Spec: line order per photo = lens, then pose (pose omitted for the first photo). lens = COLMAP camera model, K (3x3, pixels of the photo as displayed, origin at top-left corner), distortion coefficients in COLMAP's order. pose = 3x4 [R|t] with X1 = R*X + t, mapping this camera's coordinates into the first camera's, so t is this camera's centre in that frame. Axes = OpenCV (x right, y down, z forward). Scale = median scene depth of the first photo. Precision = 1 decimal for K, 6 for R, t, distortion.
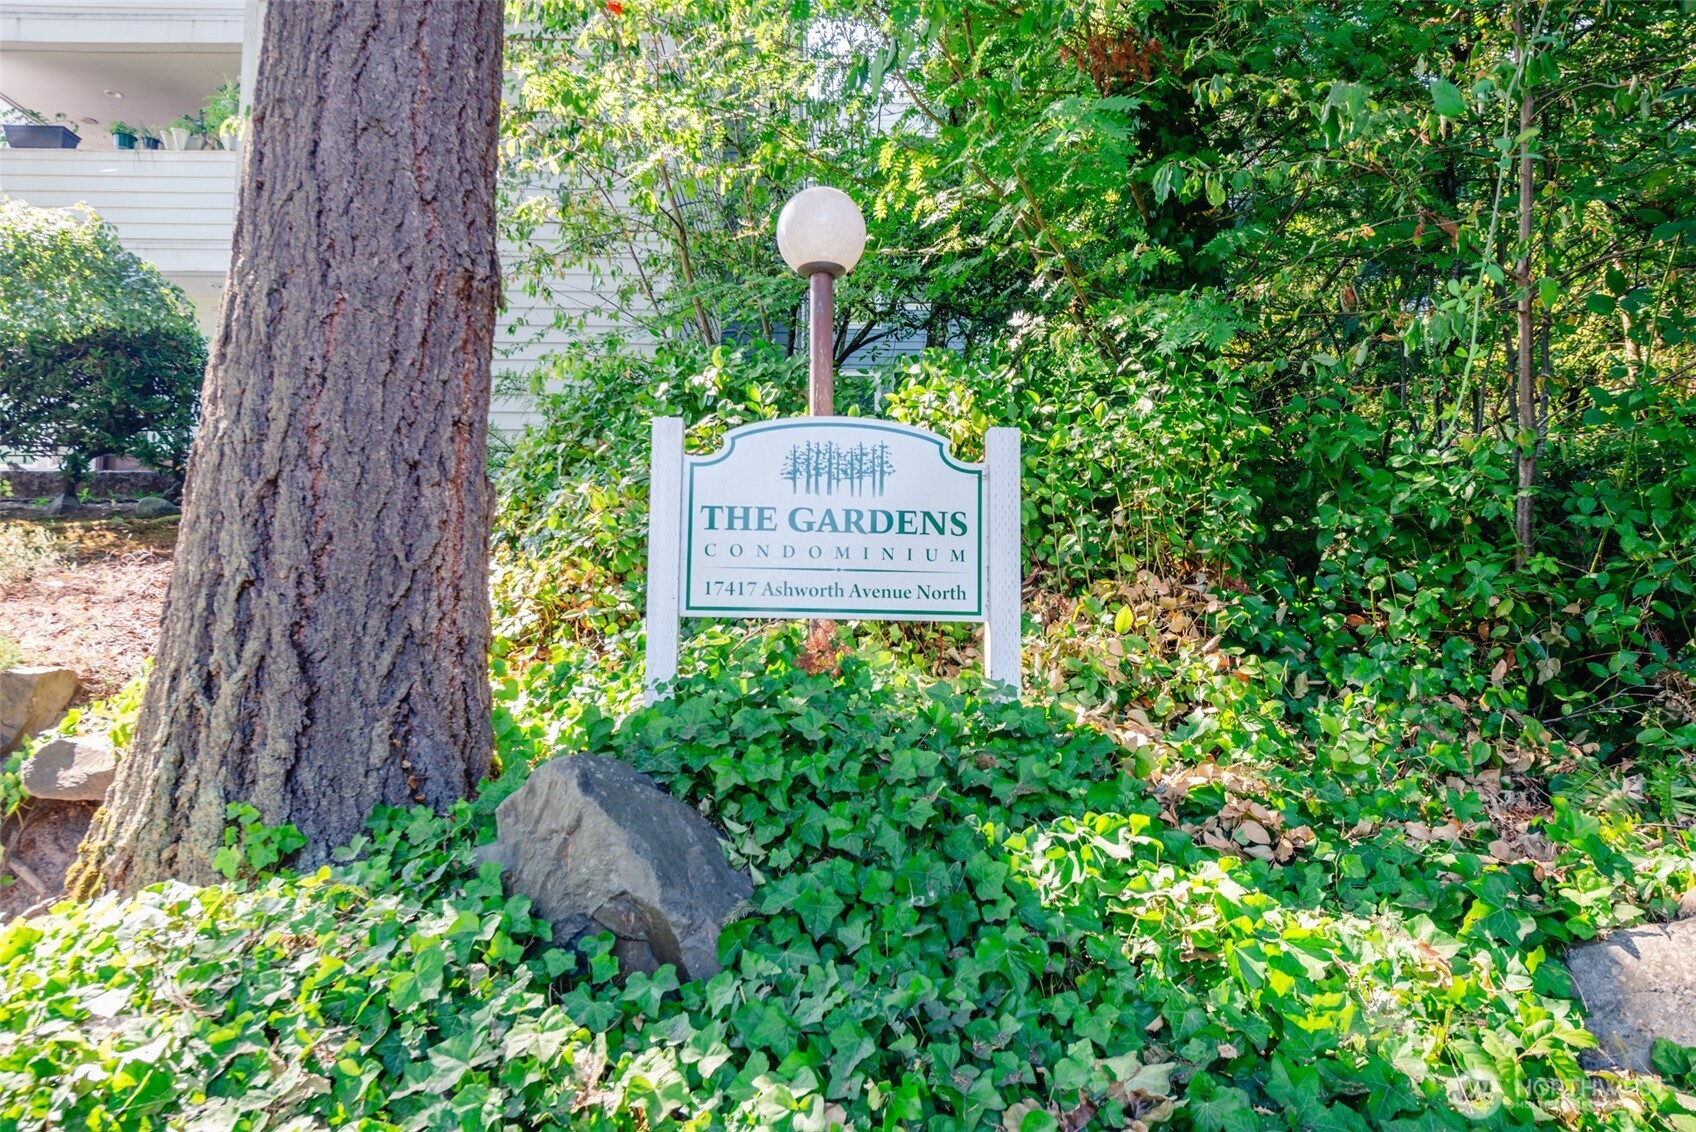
lens RADIAL K [[1168.4, 0, 848.0], [0, 1168.4, 566.0], [0, 0, 1]] dist [0.006600, 0.000779]
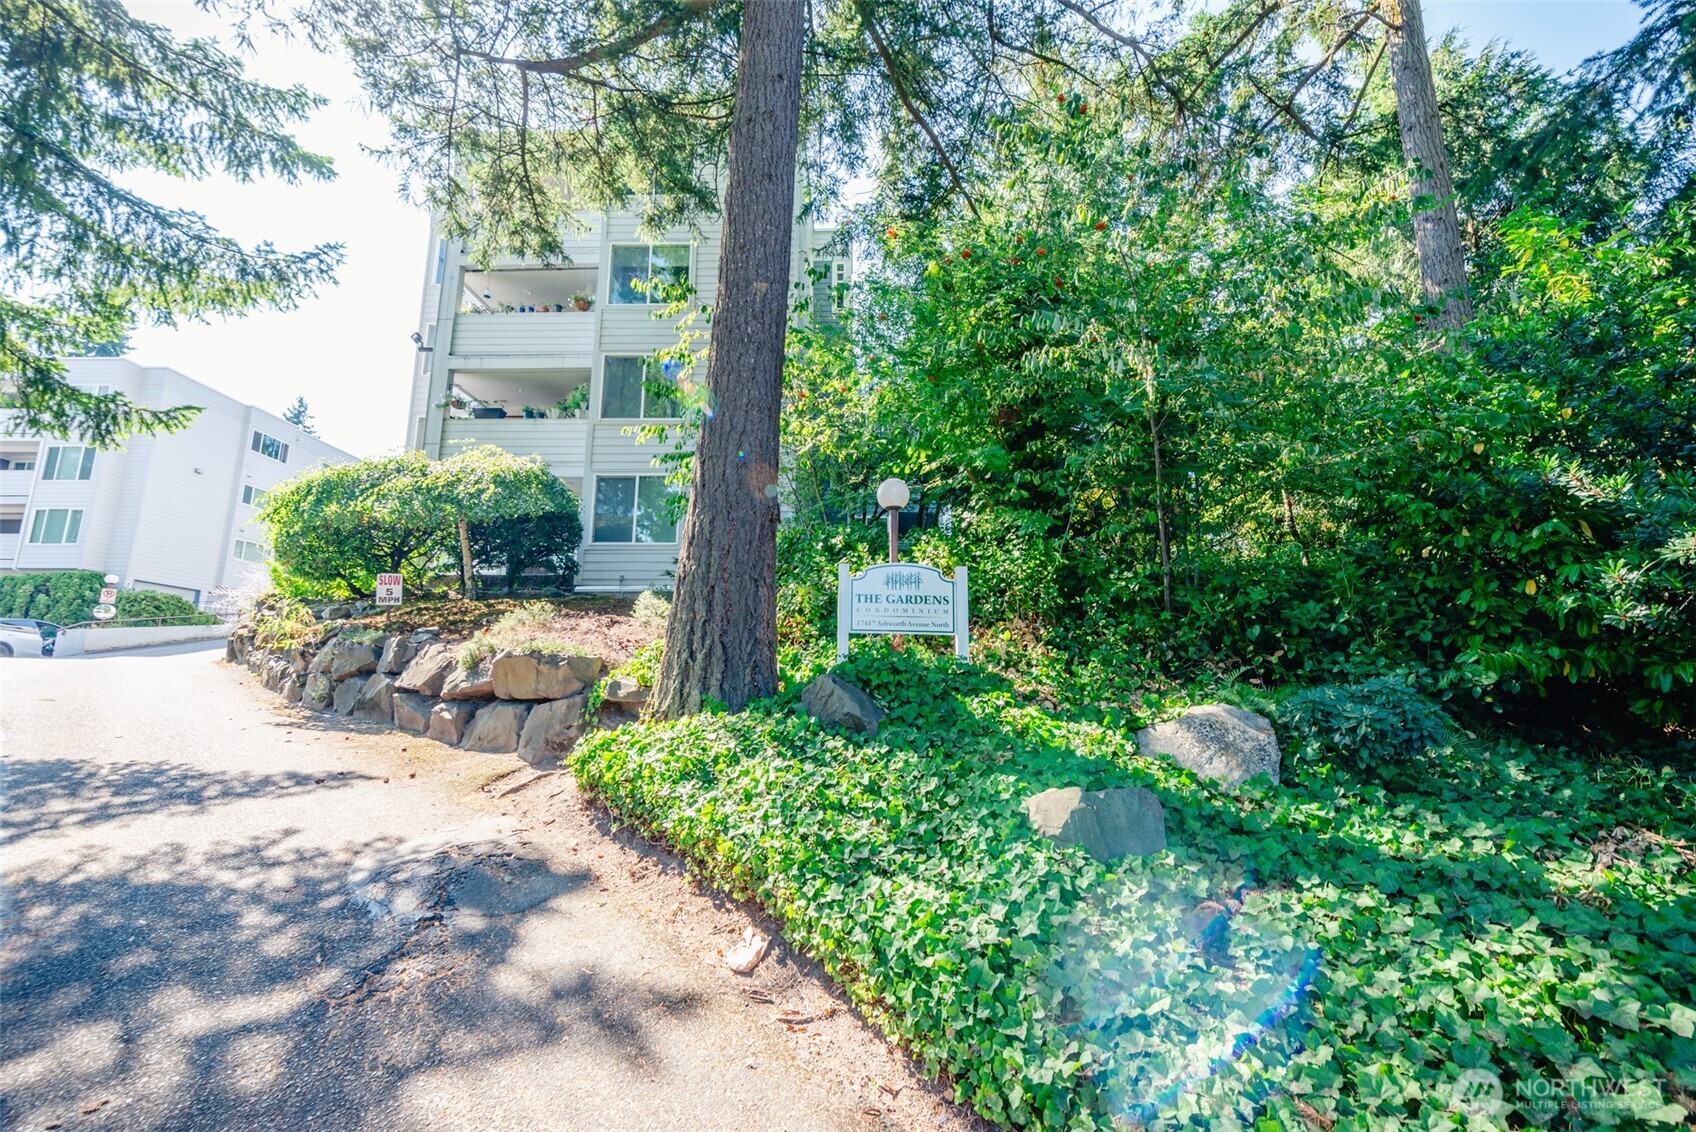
lens RADIAL K [[685.1, 0, 840.1], [0, 685.1, 563.5], [0, 0, 1]] dist [0.000247, -0.008867]
pose [[0.999215, -0.003846, -0.039429, -0.086091], [0.000373, 0.996147, -0.087701, 0.018284], [0.039614, 0.087618, 0.995366, -0.604218]]
